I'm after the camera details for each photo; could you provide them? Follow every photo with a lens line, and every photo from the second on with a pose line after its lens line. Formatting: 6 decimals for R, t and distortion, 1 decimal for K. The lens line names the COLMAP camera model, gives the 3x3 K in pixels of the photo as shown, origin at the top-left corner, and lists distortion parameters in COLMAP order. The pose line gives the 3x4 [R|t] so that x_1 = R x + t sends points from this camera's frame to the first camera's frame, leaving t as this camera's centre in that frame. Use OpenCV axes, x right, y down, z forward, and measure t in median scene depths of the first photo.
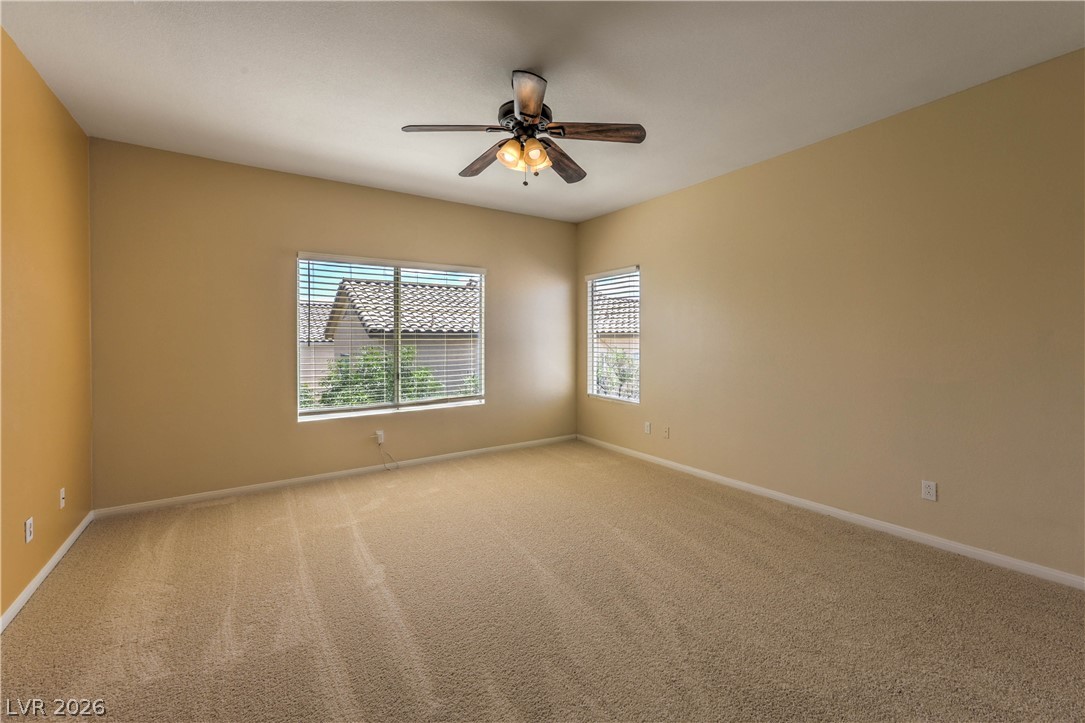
lens RADIAL K [[459.7, 0, 547.9], [0, 459.7, 340.6], [0, 0, 1]] dist [-0.000010, -0.000076]
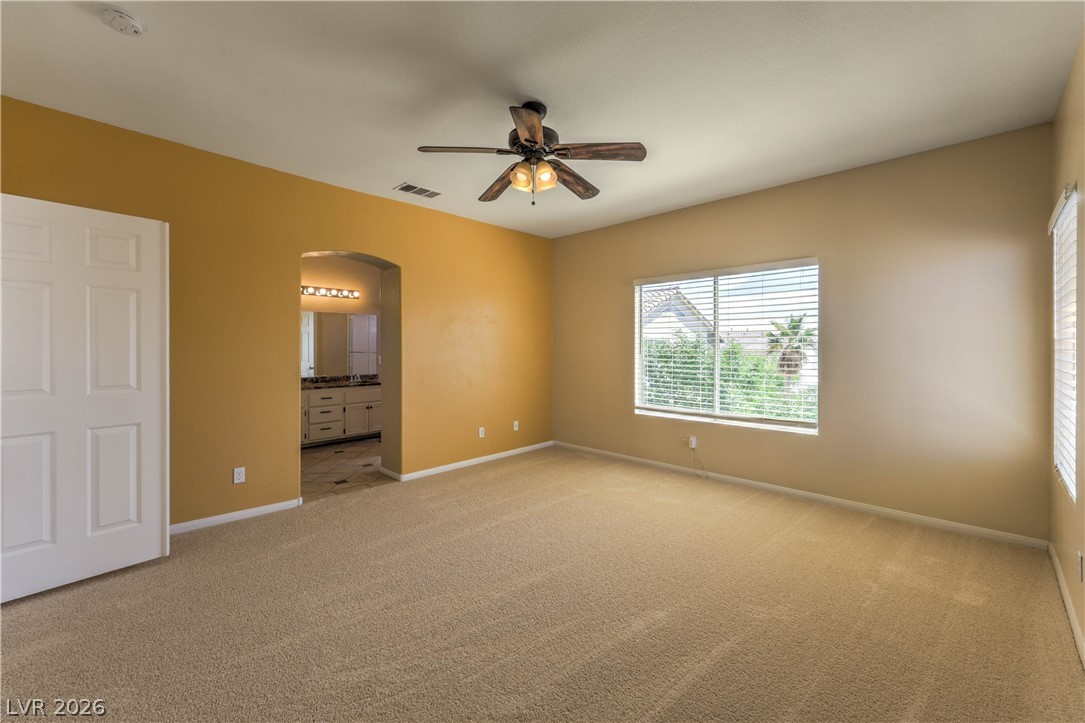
lens RADIAL K [[441.3, 0, 550.1], [0, 441.3, 348.8], [0, 0, 1]] dist [0.000901, 0.000042]
pose [[0.195152, 0.007046, -0.980748, 0.633562], [-0.007236, 0.999957, 0.005744, -0.007576], [0.980746, 0.005975, 0.195195, 0.551695]]
